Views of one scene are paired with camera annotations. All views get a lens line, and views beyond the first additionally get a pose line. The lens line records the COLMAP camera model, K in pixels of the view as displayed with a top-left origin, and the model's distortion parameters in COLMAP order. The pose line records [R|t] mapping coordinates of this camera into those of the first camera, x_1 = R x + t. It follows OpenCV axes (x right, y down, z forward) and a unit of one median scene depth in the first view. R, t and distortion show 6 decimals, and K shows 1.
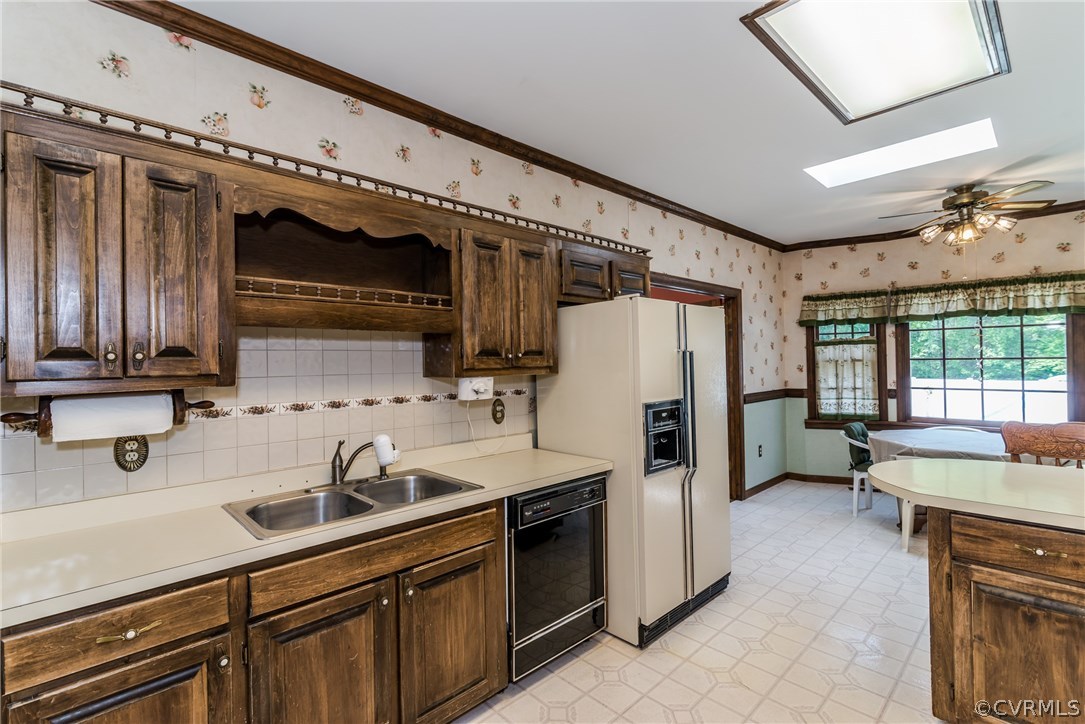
lens RADIAL K [[491.3, 0, 540.9], [0, 491.3, 359.0], [0, 0, 1]] dist [0.001037, -0.001707]
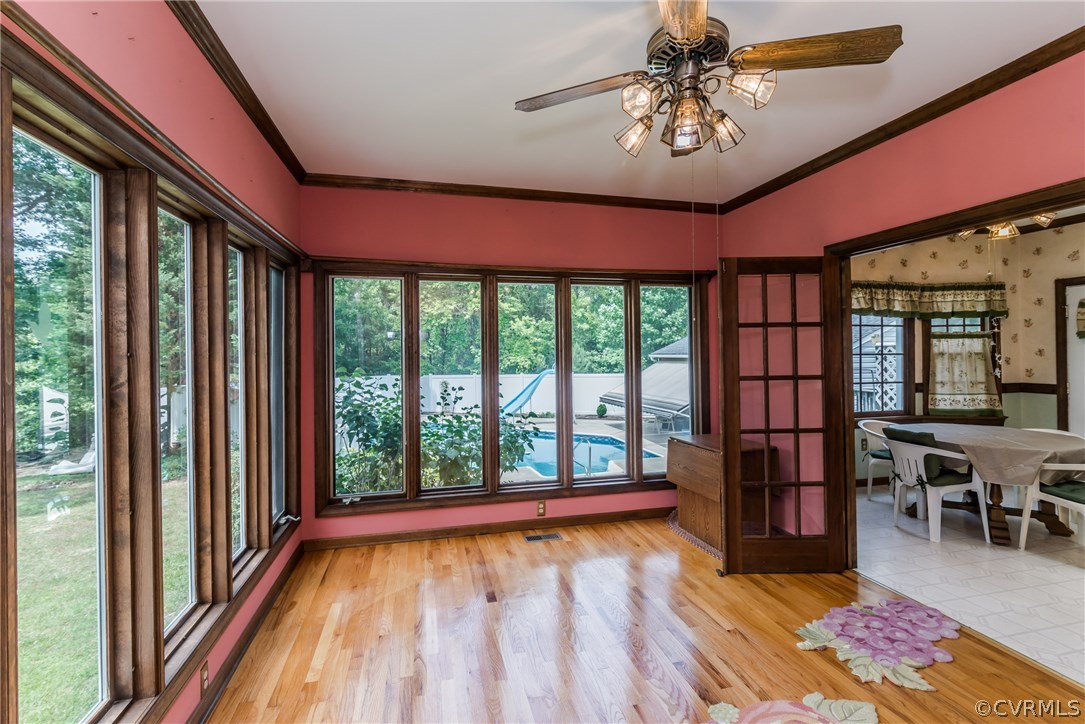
lens RADIAL K [[491.3, 0, 545.3], [0, 491.3, 353.7], [0, 0, 1]] dist [0.001037, -0.001707]
pose [[0.488459, 0.019536, 0.872368, -0.611066], [-0.004955, 0.999795, -0.019615, 0.036133], [-0.872573, 0.005258, 0.488455, 1.725266]]
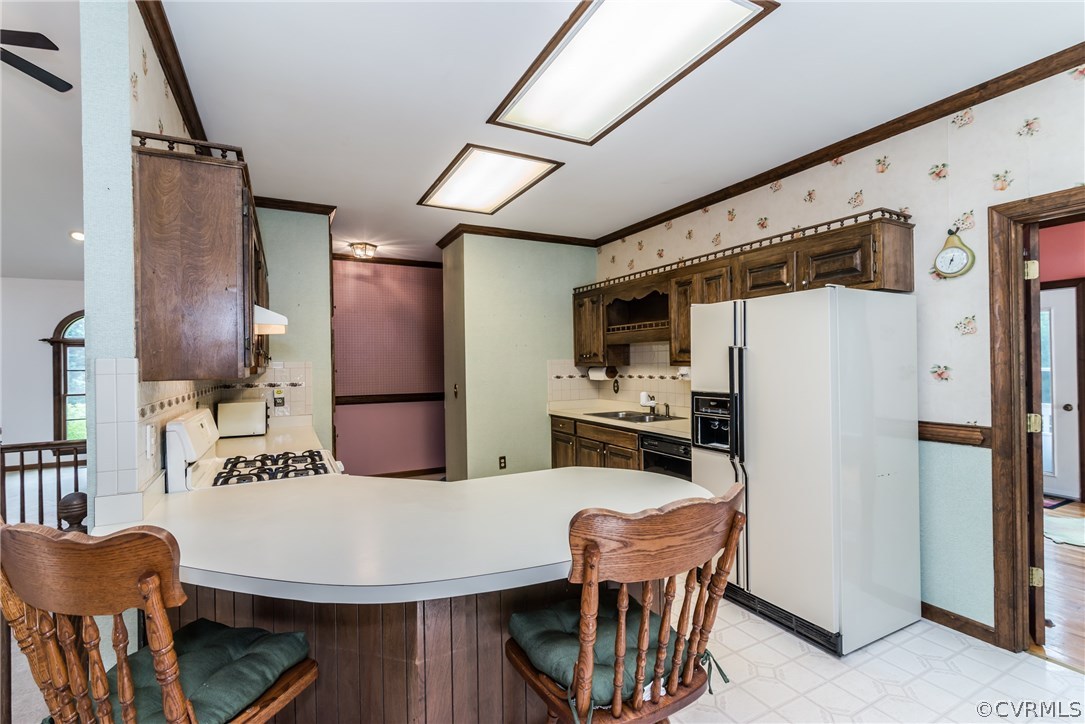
lens RADIAL K [[491.3, 0, 550.3], [0, 491.3, 359.5], [0, 0, 1]] dist [0.001037, -0.001707]
pose [[-0.265785, 0.015075, -0.963914, 1.235245], [0.022285, 0.999707, 0.009490, -0.008583], [0.963775, -0.018958, -0.266043, 0.802632]]
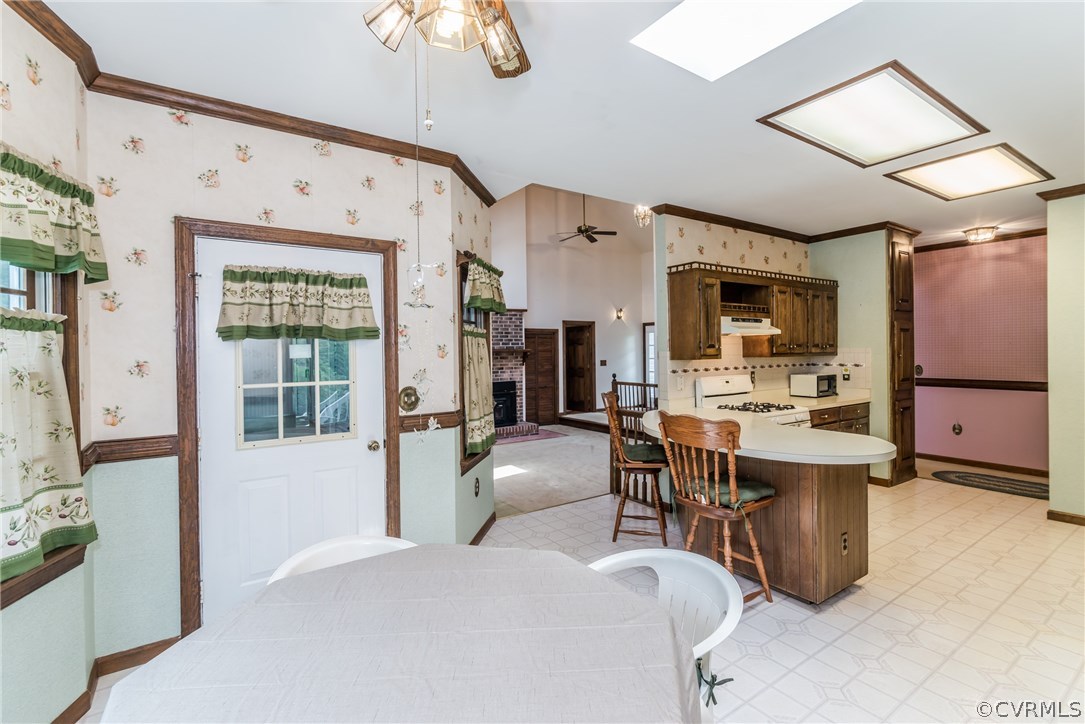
lens RADIAL K [[491.3, 0, 544.0], [0, 491.3, 354.8], [0, 0, 1]] dist [0.001037, -0.001707]
pose [[-0.986311, 0.030318, 0.162085, 0.974303], [0.030132, 0.999539, -0.003603, -0.010134], [-0.162120, 0.001330, -0.986770, 1.721434]]
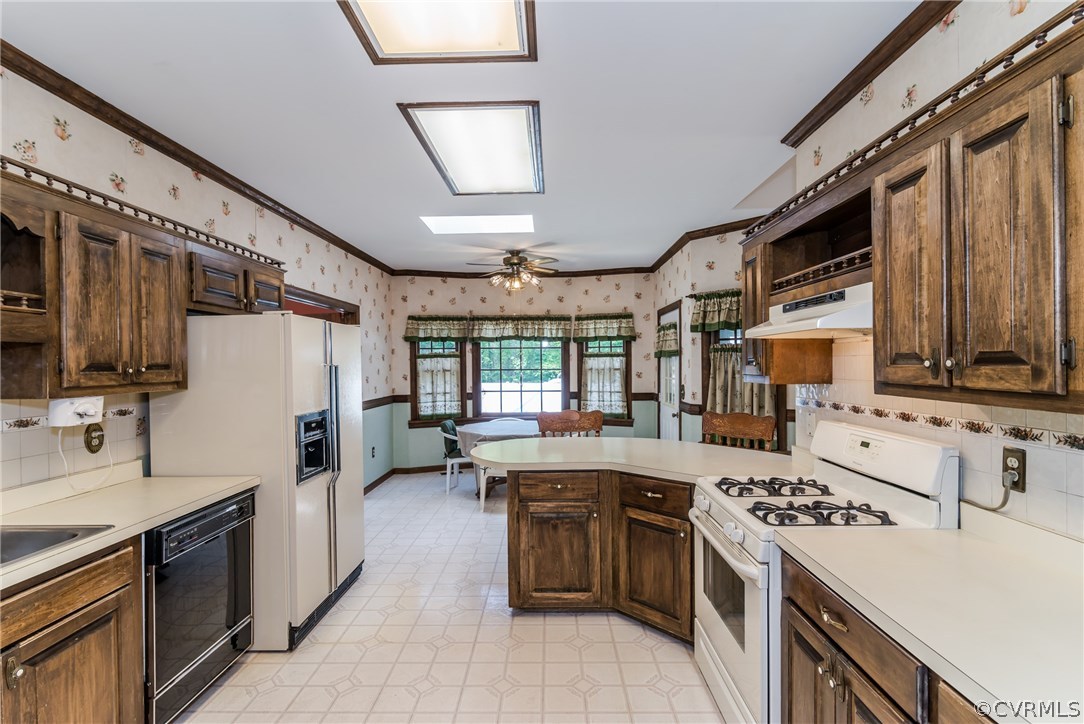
lens RADIAL K [[490.9, 0, 543.0], [0, 490.9, 365.9], [0, 0, 1]] dist [0.001037, -0.001707]
pose [[0.700801, 0.005945, 0.713332, -0.138207], [-0.005974, 0.999979, -0.002465, -0.013635], [-0.713332, -0.002534, 0.700822, -0.090523]]
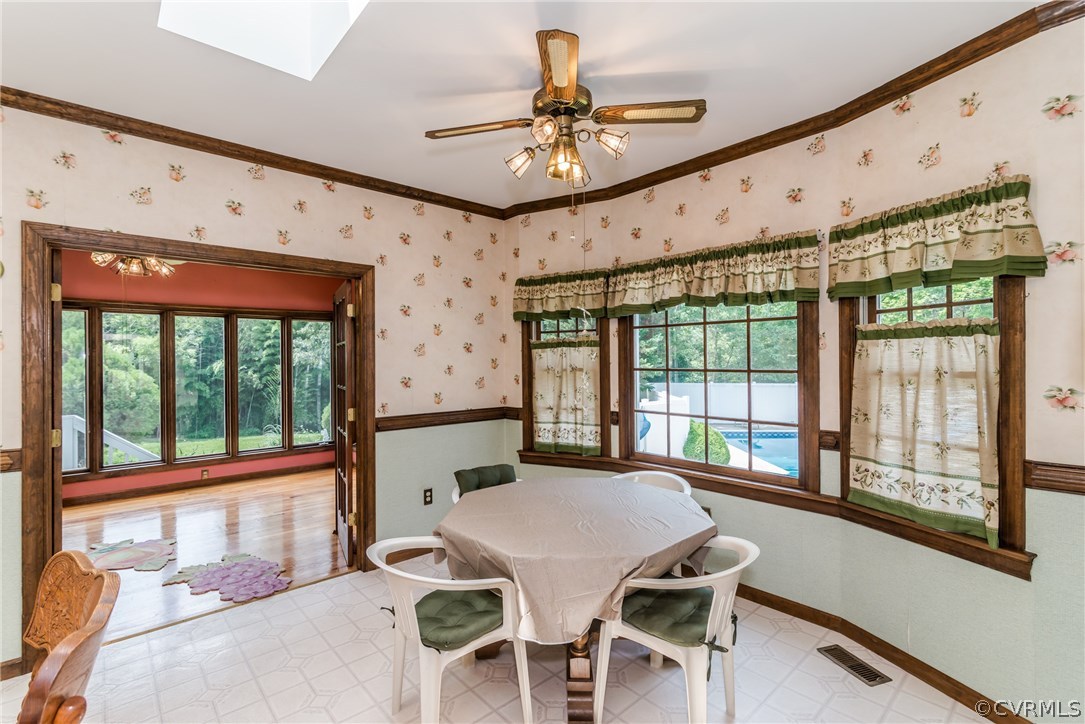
lens RADIAL K [[491.3, 0, 540.4], [0, 491.3, 363.7], [0, 0, 1]] dist [0.001037, -0.001707]
pose [[0.999720, 0.009174, -0.021815, 1.104173], [-0.008931, 0.999897, 0.011214, -0.024258], [0.021915, -0.011016, 0.999699, 0.529202]]
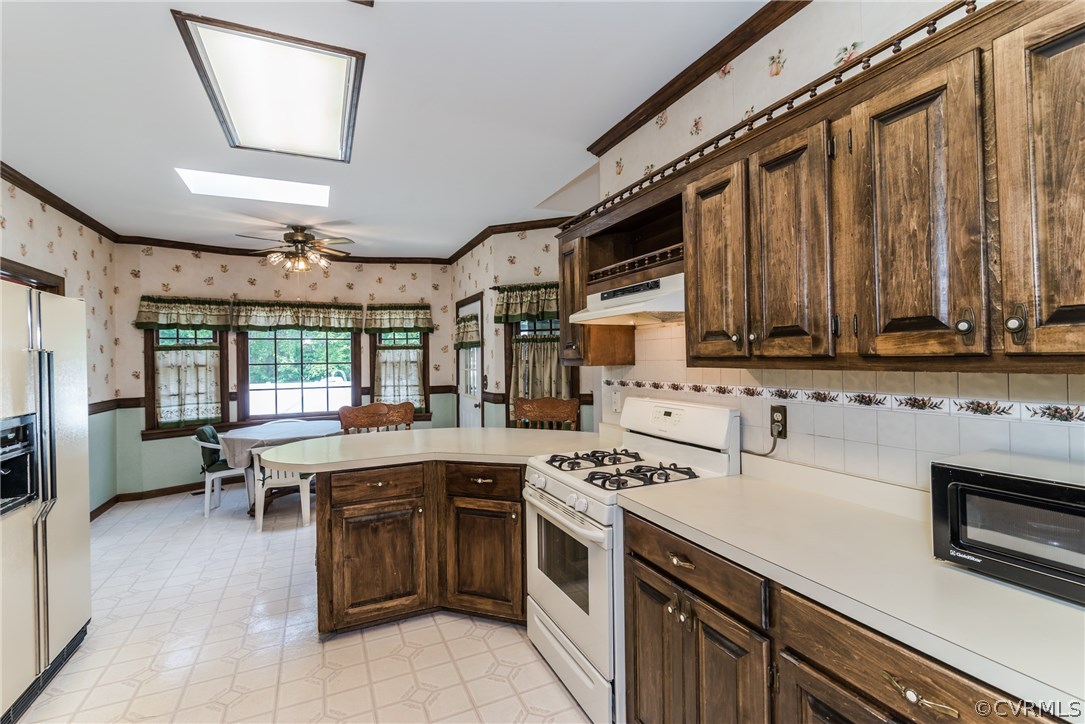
lens RADIAL K [[491.3, 0, 544.7], [0, 491.3, 354.0], [0, 0, 1]] dist [0.001037, -0.001707]
pose [[0.322144, 0.018210, 0.946516, -0.163166], [0.006732, 0.999746, -0.021525, 0.009101], [-0.946667, 0.013306, 0.321939, -0.002426]]
